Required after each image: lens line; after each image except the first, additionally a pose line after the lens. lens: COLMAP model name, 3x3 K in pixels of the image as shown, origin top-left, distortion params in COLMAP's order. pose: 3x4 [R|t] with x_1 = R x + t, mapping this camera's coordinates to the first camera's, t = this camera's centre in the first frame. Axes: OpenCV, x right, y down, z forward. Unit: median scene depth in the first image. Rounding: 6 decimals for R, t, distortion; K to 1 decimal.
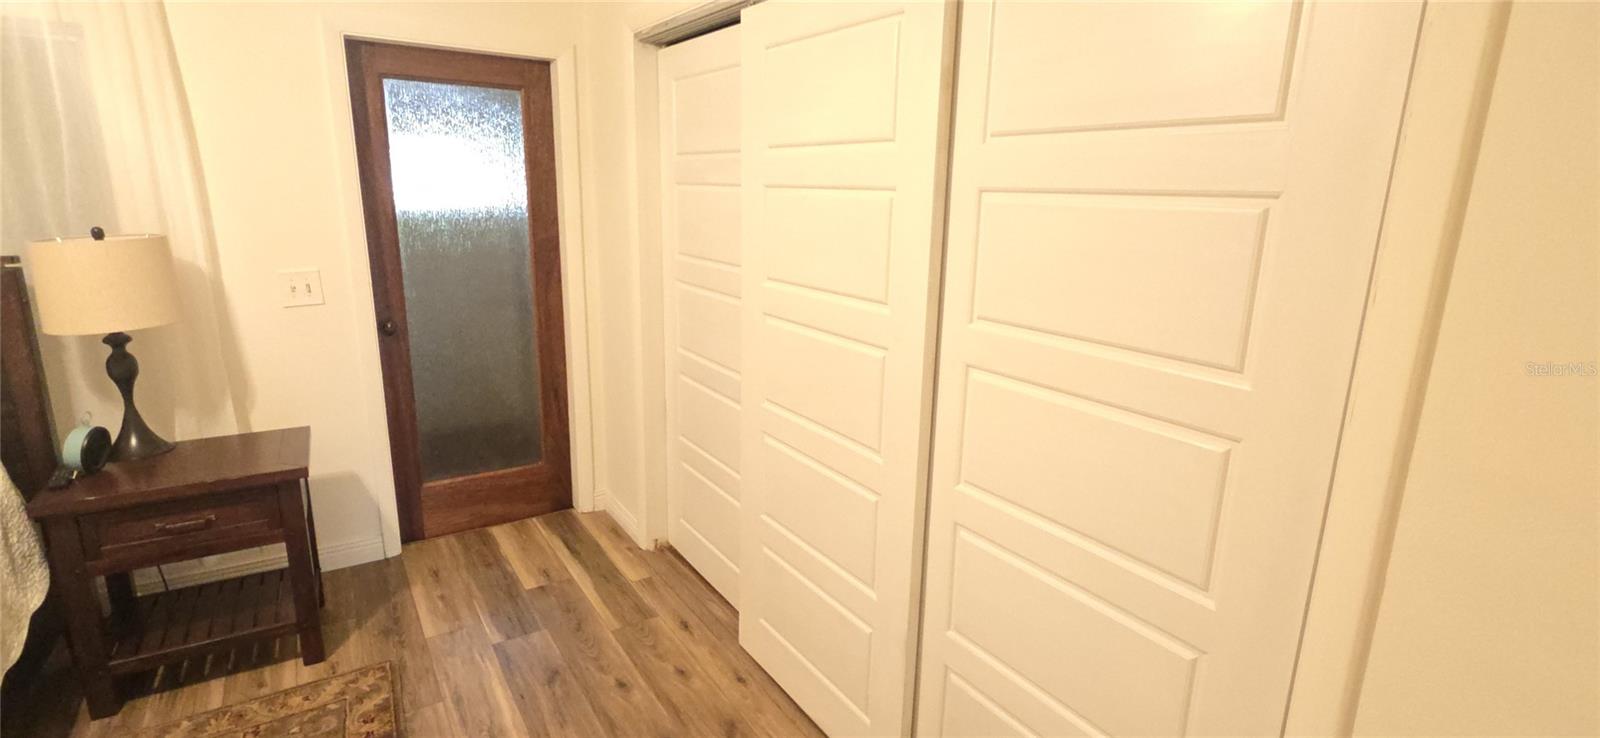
lens RADIAL K [[746.3, 0, 806.8], [0, 746.3, 369.1], [0, 0, 1]] dist [-0.003149, -0.000424]
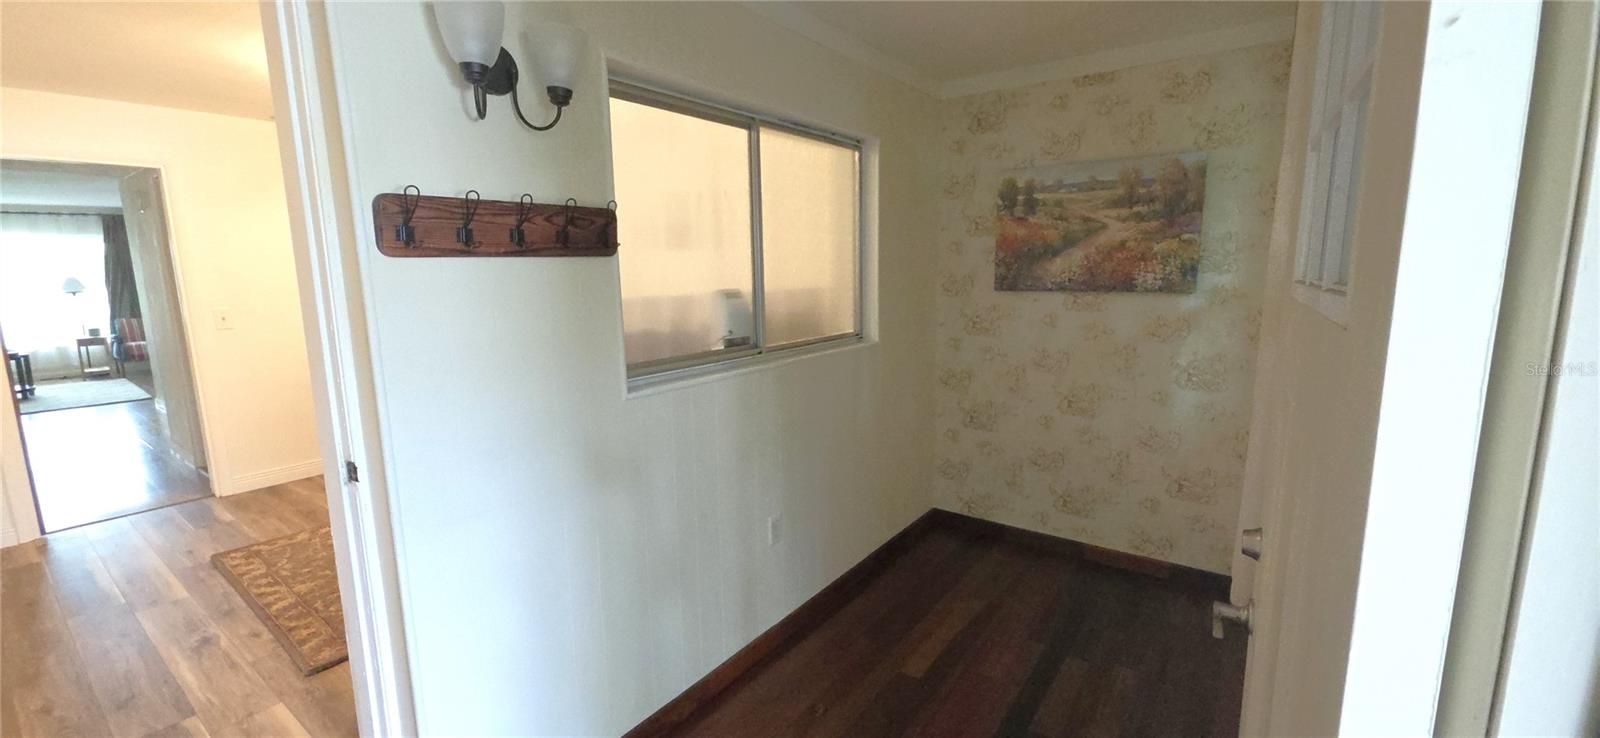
lens RADIAL K [[635.3, 0, 801.2], [0, 635.3, 362.3], [0, 0, 1]] dist [0.007920, -0.006017]
pose [[-0.939495, 0.045481, -0.339531, -0.893062], [-0.085329, 0.928837, 0.360529, -0.407438], [0.331766, 0.367687, -0.868756, 1.796910]]
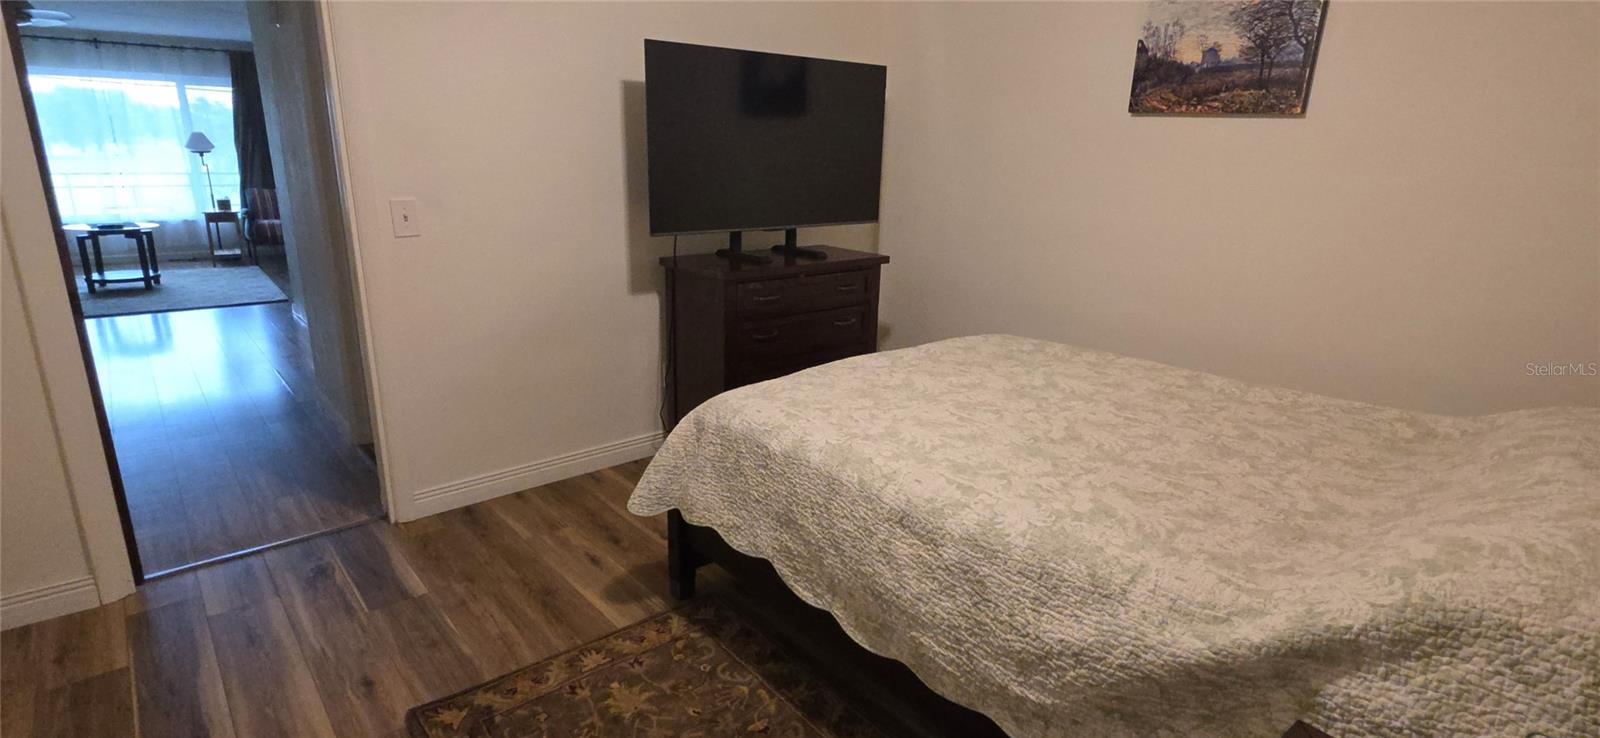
lens RADIAL K [[787.4, 0, 808.1], [0, 787.4, 367.2], [0, 0, 1]] dist [0.002828, 0.001649]
pose [[-0.990553, -0.011492, -0.136647, -0.485077], [-0.076761, 0.872204, 0.483083, -0.202611], [0.113633, 0.489008, -0.864846, 1.001351]]
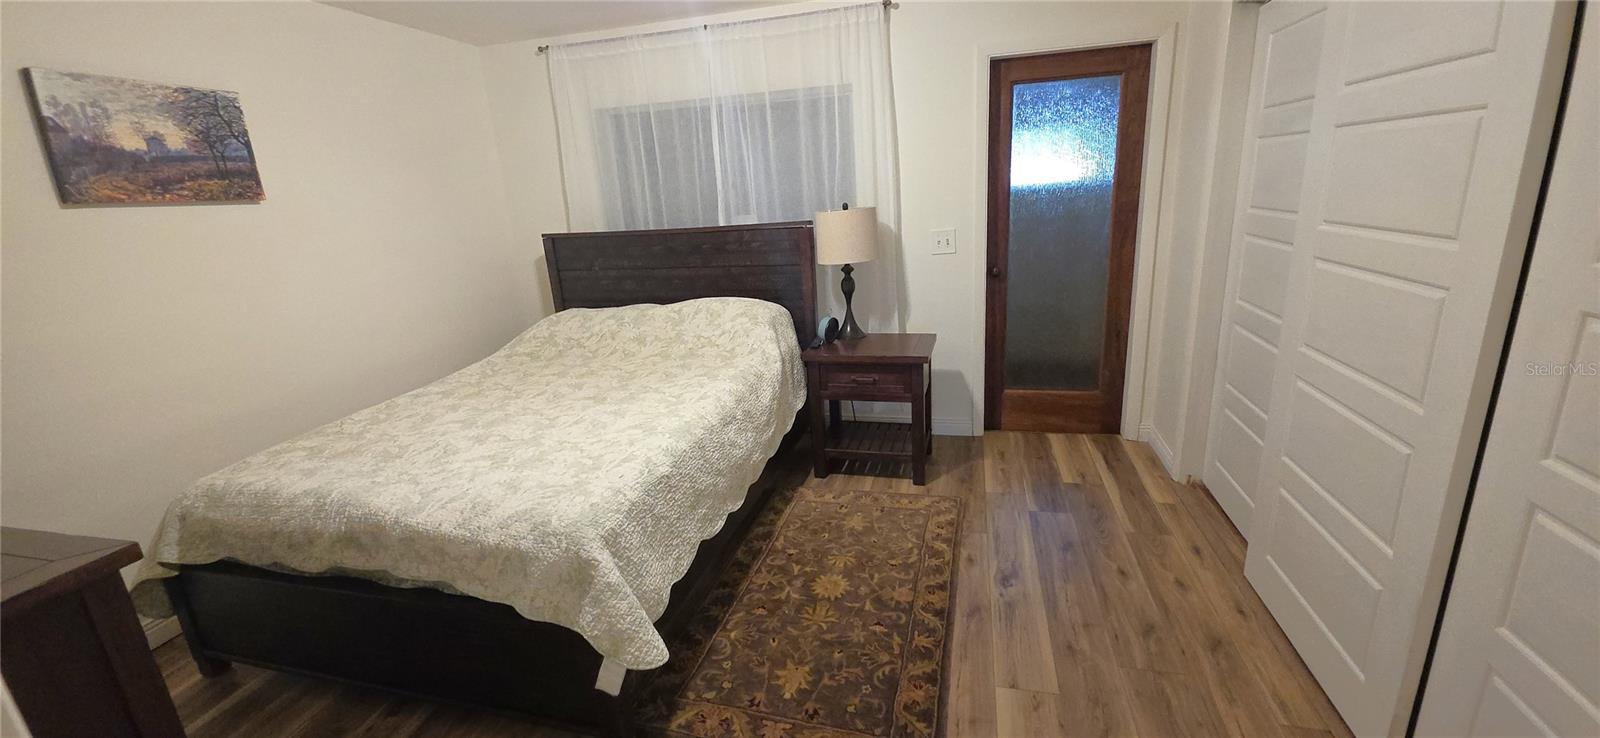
lens RADIAL K [[635.3, 0, 801.2], [0, 635.3, 365.5], [0, 0, 1]] dist [0.007920, -0.006017]
pose [[0.665311, 0.139307, -0.733454, 0.103315], [-0.098591, 0.990227, 0.098645, 0.041711], [0.740028, 0.006682, 0.672543, -0.064135]]
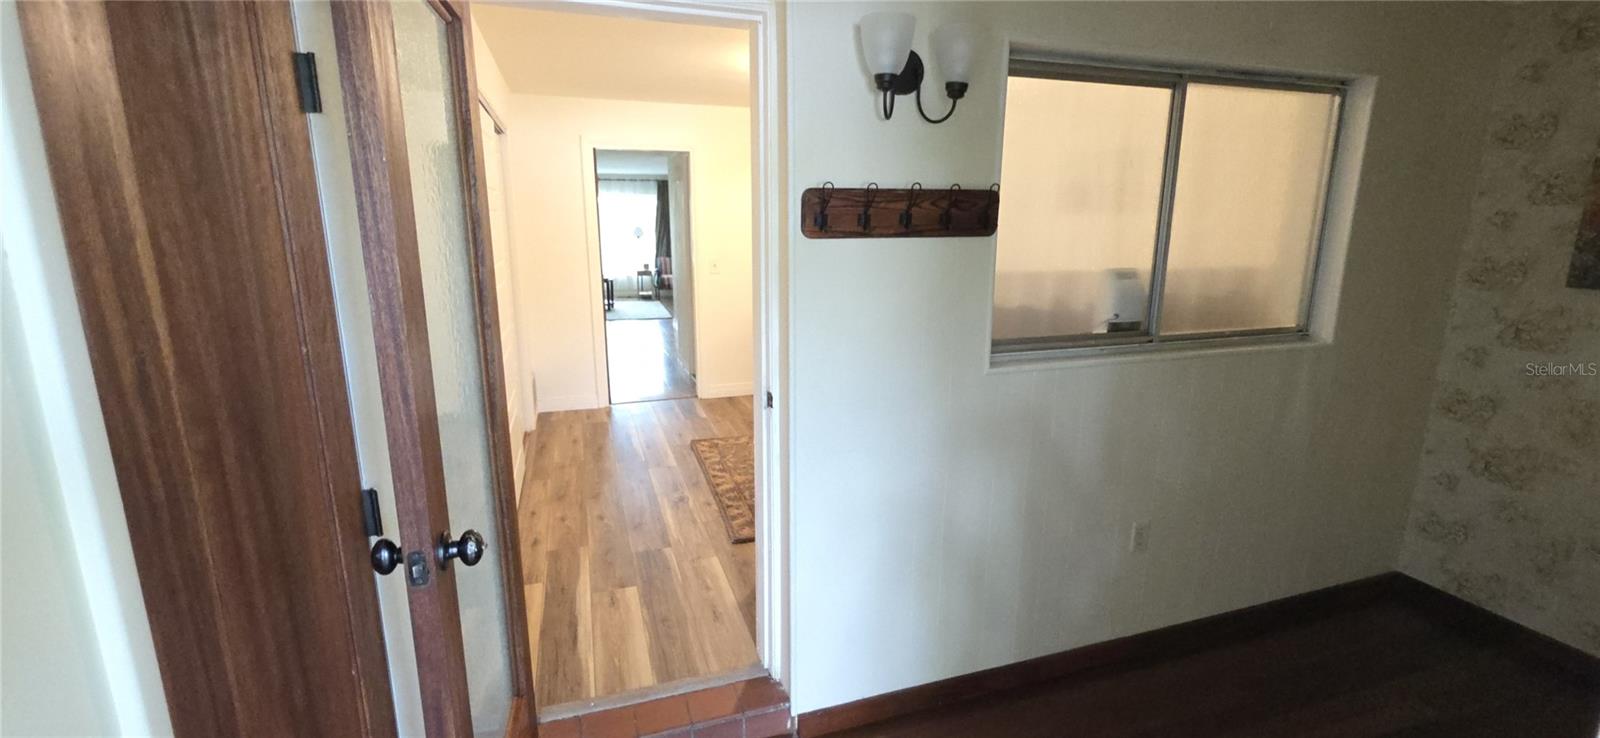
lens RADIAL K [[672.2, 0, 805.5], [0, 672.2, 352.3], [0, 0, 1]] dist [0.000577, -0.000649]
pose [[-0.965801, -0.072213, 0.249027, -0.942767], [0.039036, 0.908991, 0.414984, -0.458975], [-0.256330, 0.410513, -0.875085, 1.871941]]
